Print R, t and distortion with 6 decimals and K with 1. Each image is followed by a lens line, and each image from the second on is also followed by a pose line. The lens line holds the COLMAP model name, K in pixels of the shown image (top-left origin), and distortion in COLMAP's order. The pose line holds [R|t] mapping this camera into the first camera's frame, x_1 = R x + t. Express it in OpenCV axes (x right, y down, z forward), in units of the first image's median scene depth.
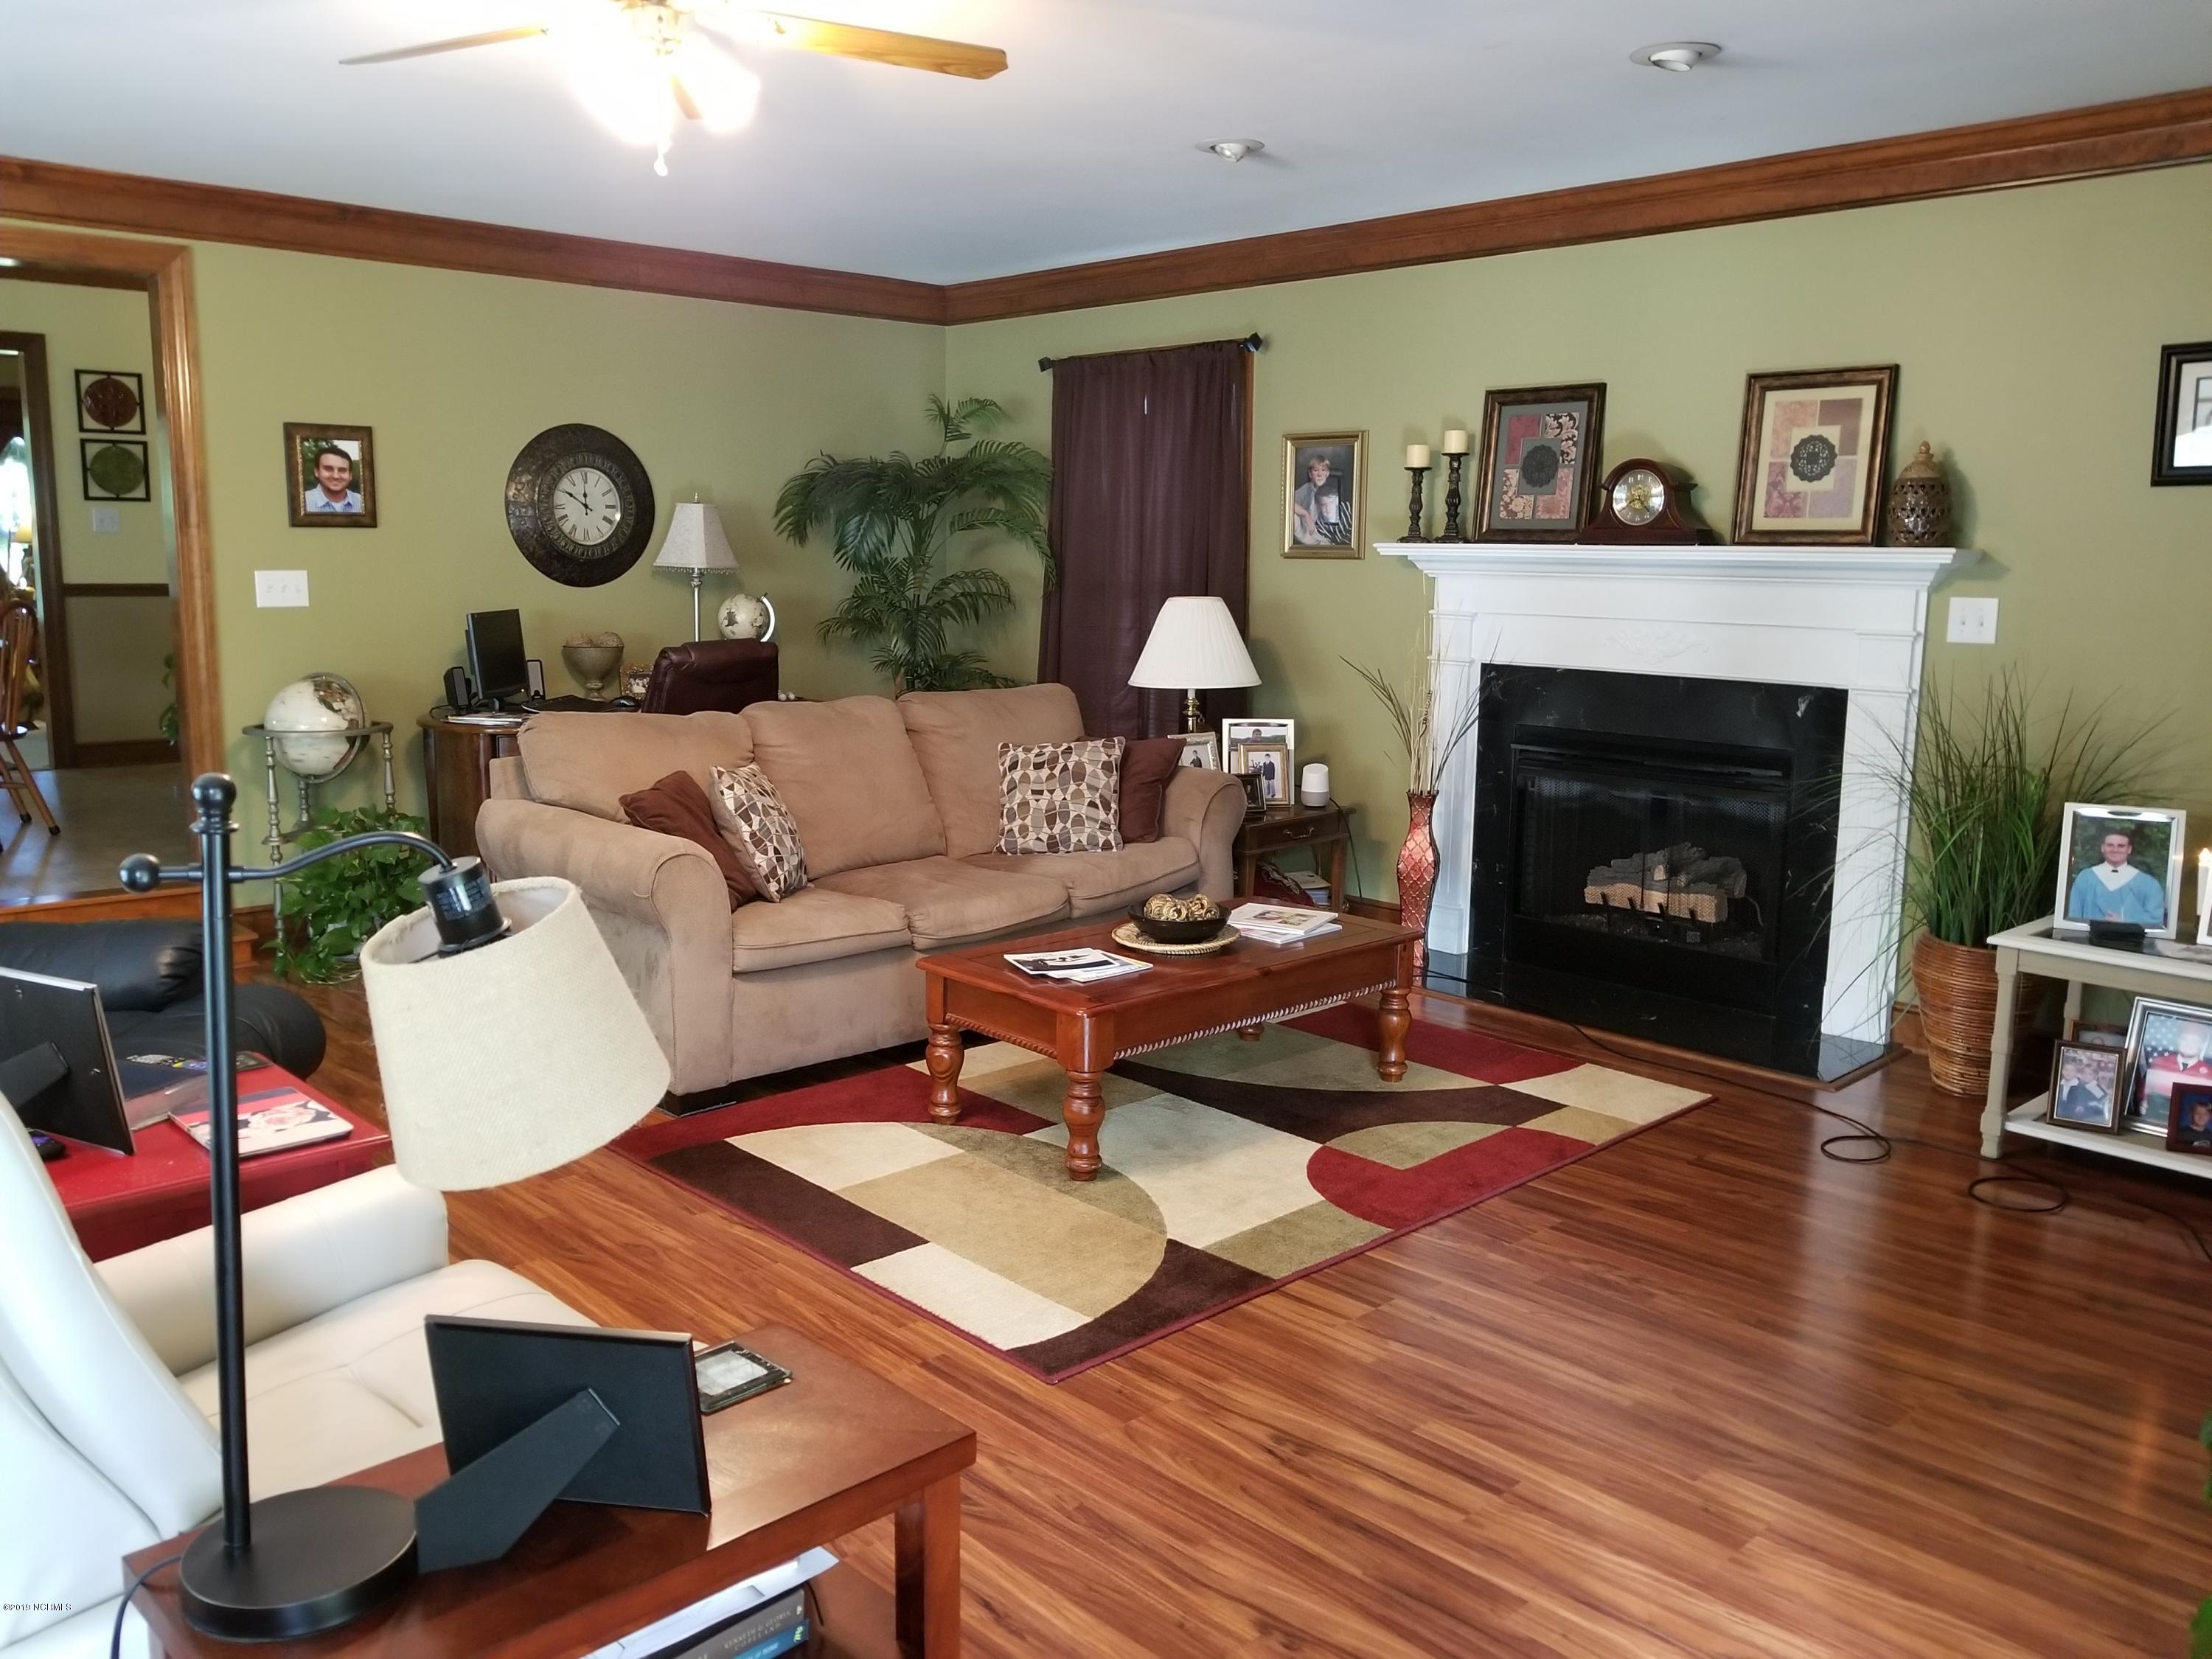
lens RADIAL K [[1732.4, 0, 1089.3], [0, 1732.4, 838.5], [0, 0, 1]] dist [-0.007214, -0.008262]
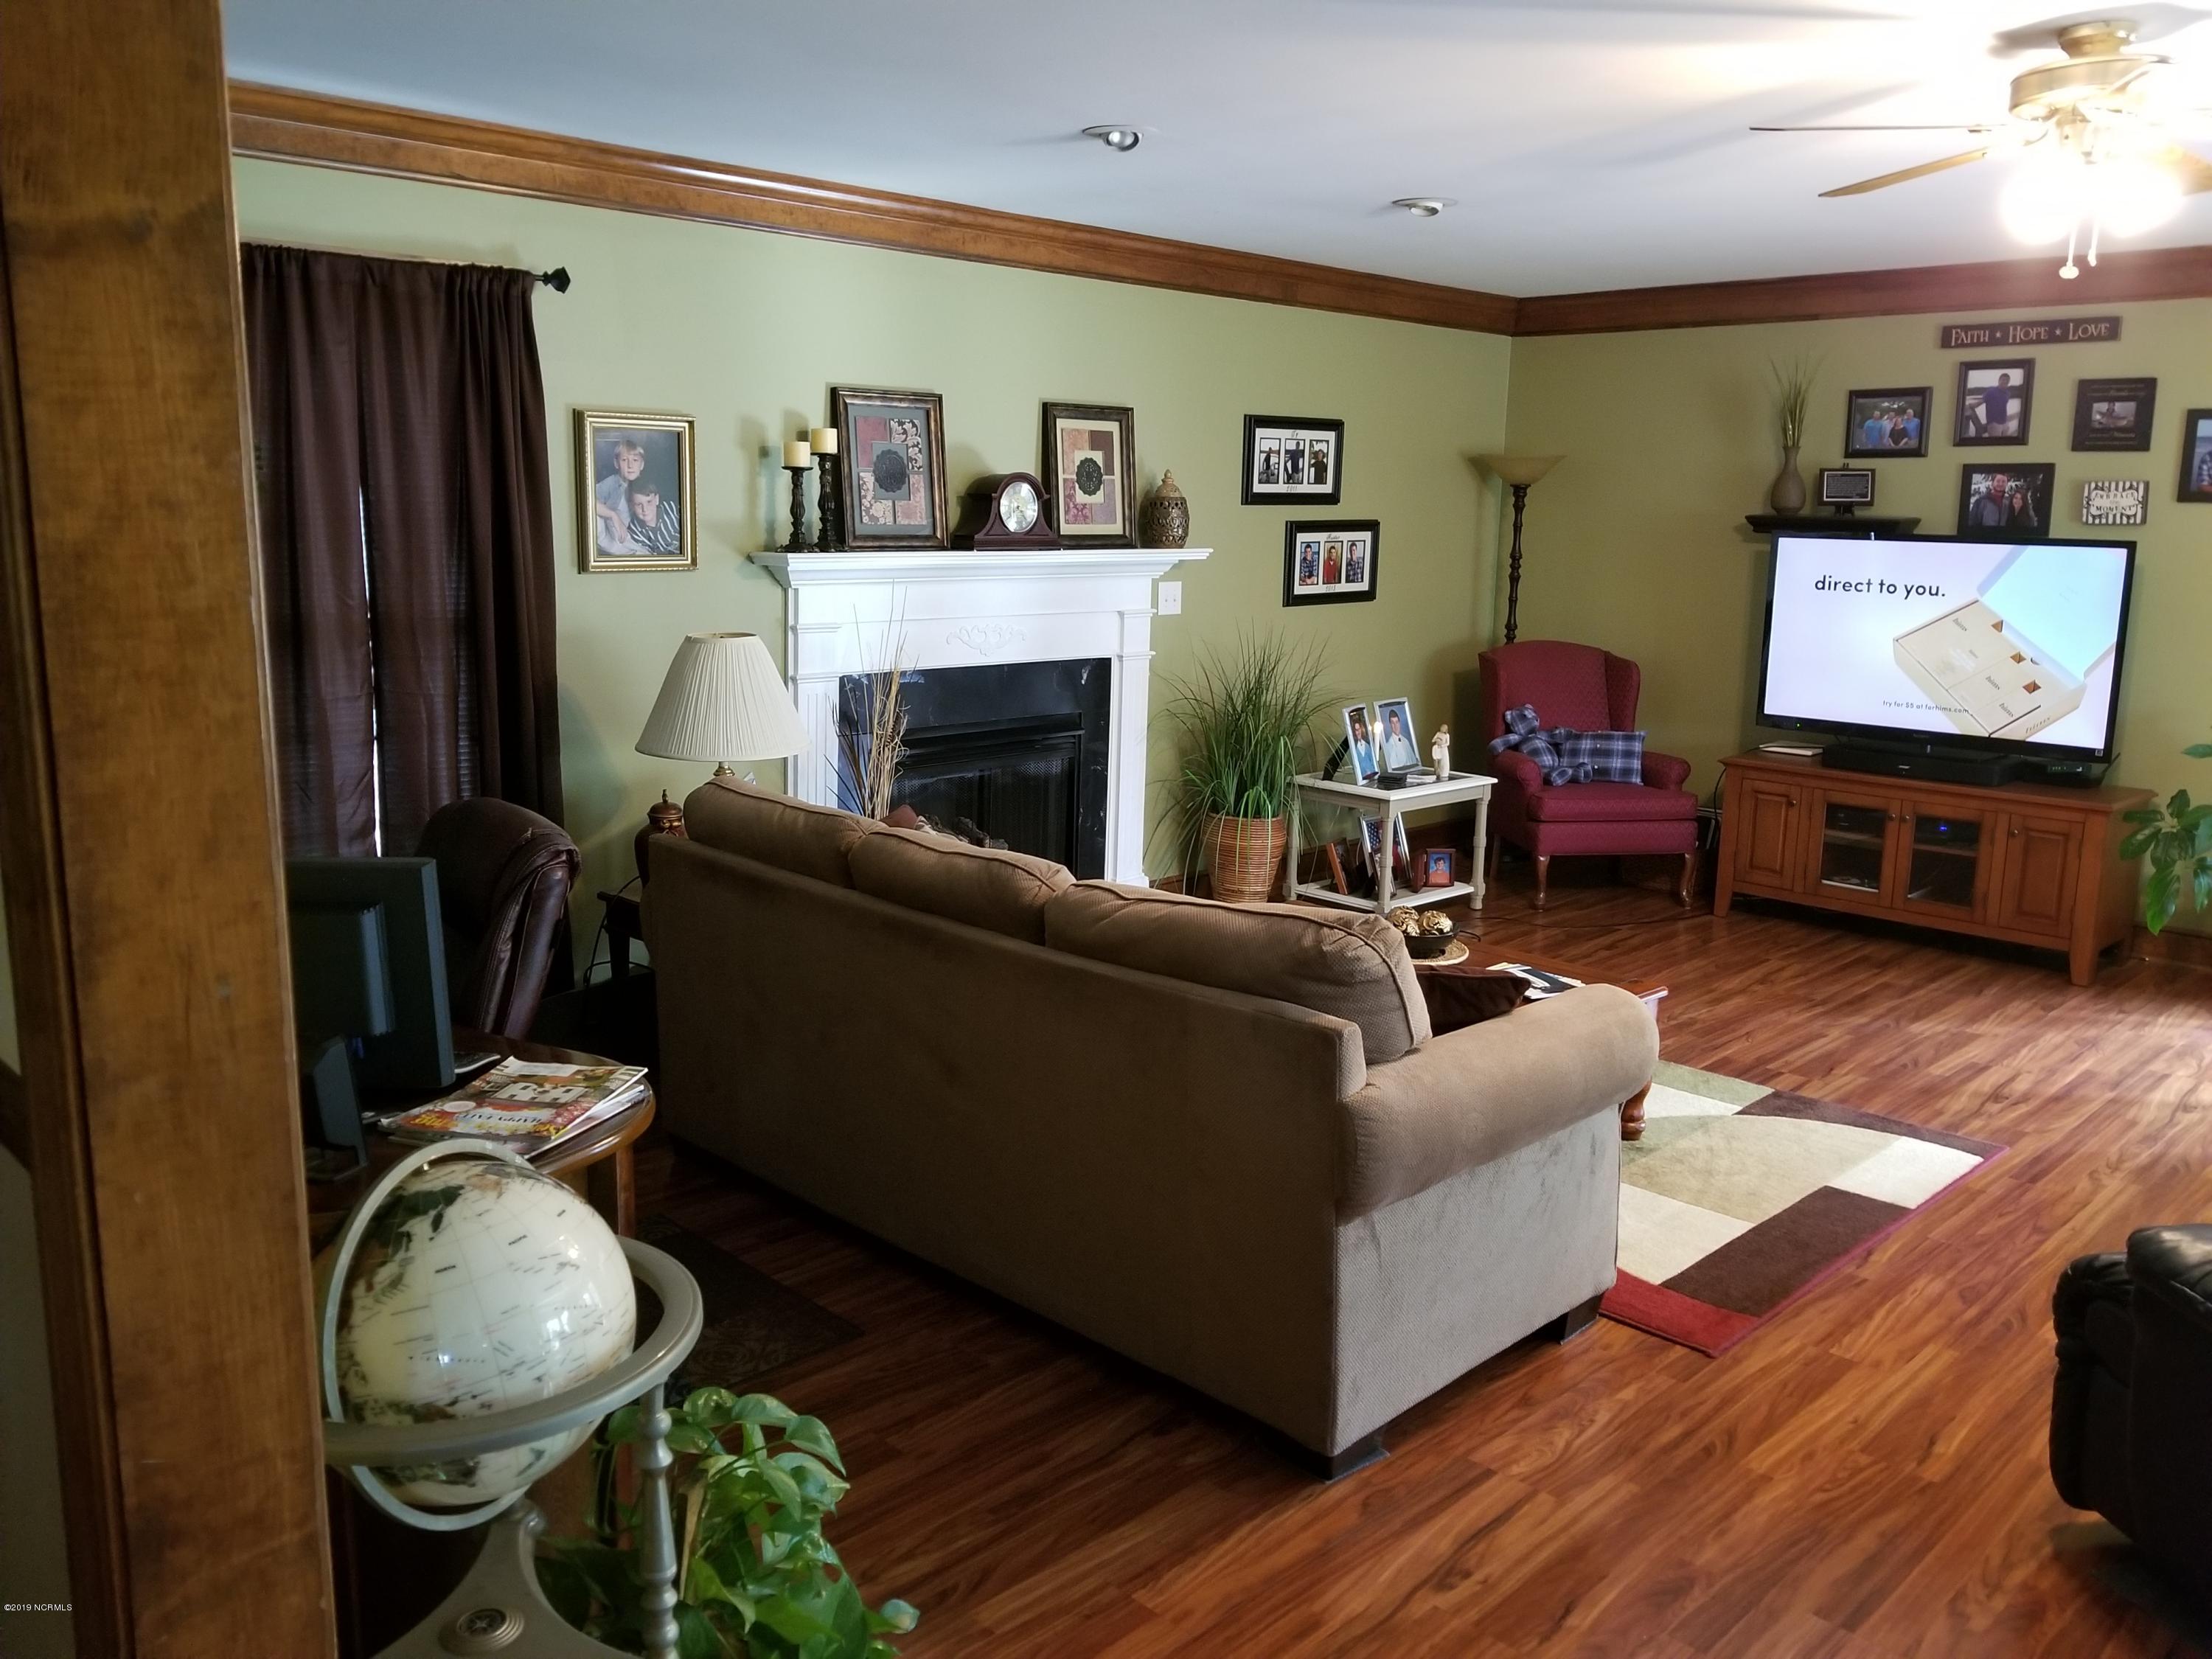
lens RADIAL K [[1732.4, 0, 1085.3], [0, 1732.4, 816.0], [0, 0, 1]] dist [-0.007214, -0.008262]
pose [[-0.021988, -0.194269, 0.980702, -0.847454], [0.145754, 0.969835, 0.195384, -0.226994], [-0.989076, 0.147237, 0.006991, 1.030162]]
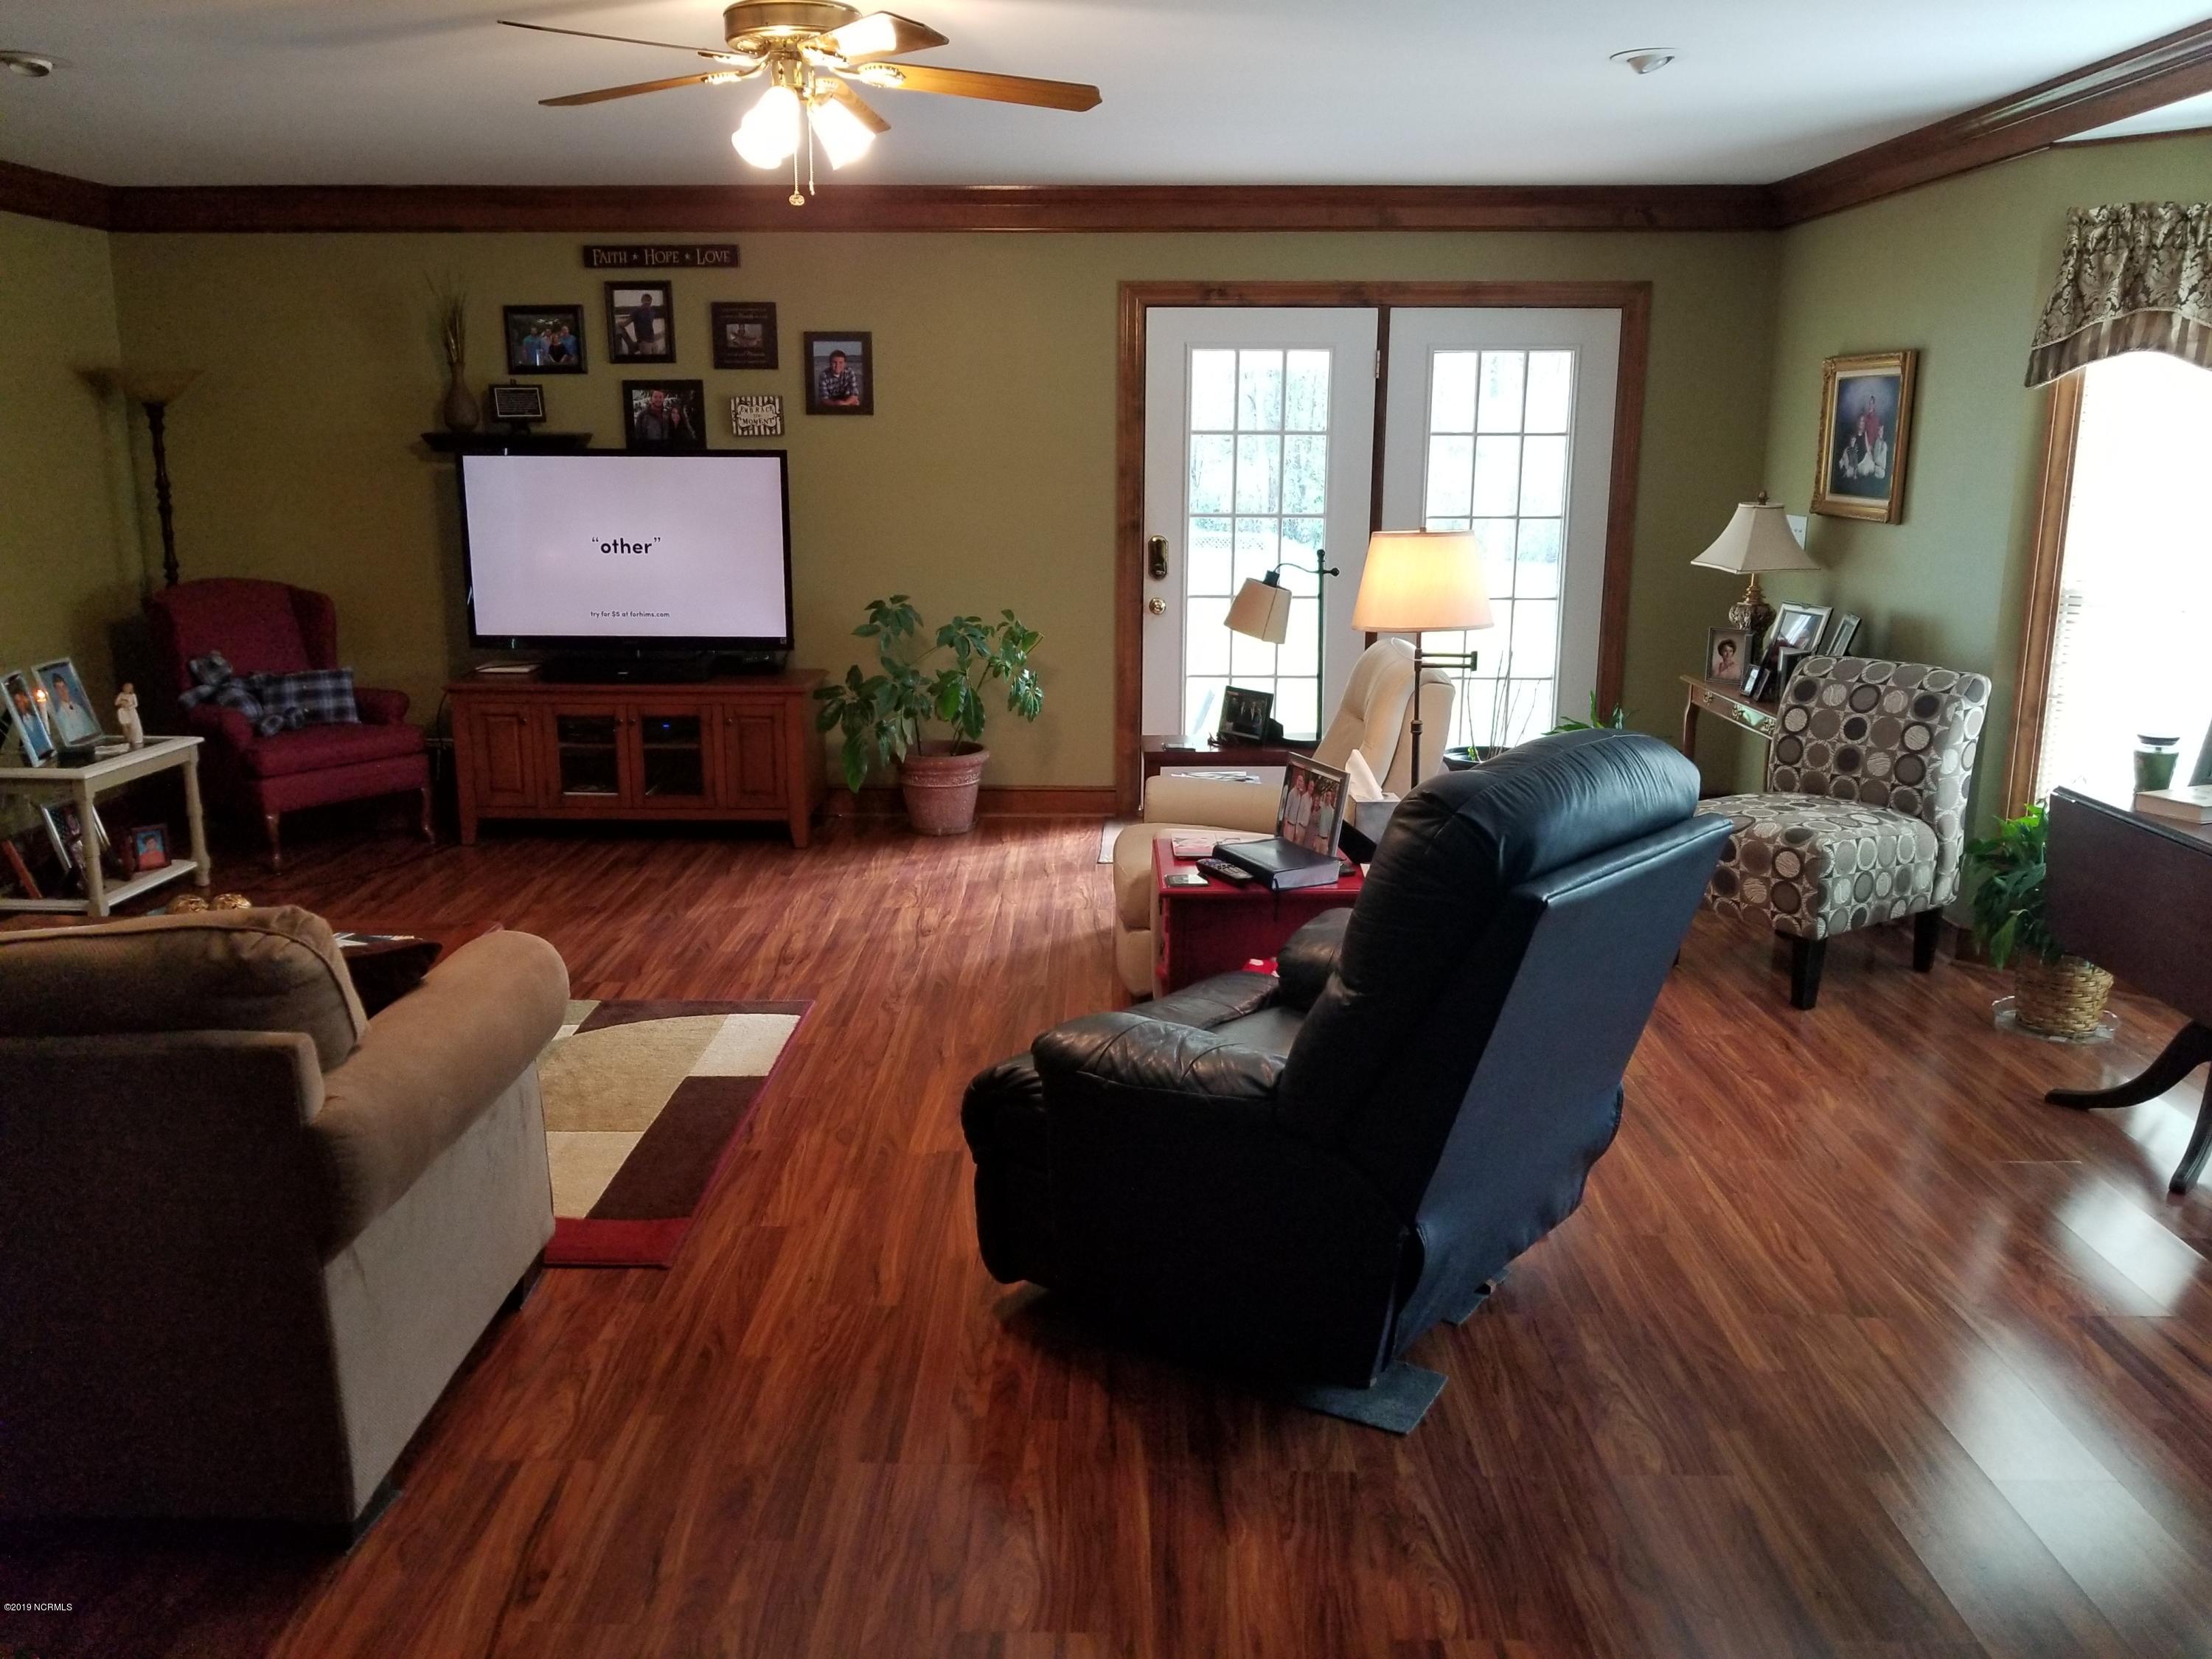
lens RADIAL K [[1732.4, 0, 1100.7], [0, 1732.4, 831.1], [0, 0, 1]] dist [-0.007214, -0.008262]
pose [[-0.722585, -0.171053, 0.669785, -0.786024], [0.098443, 0.933565, 0.344623, -0.235490], [-0.684237, 0.314955, -0.657741, 1.102380]]
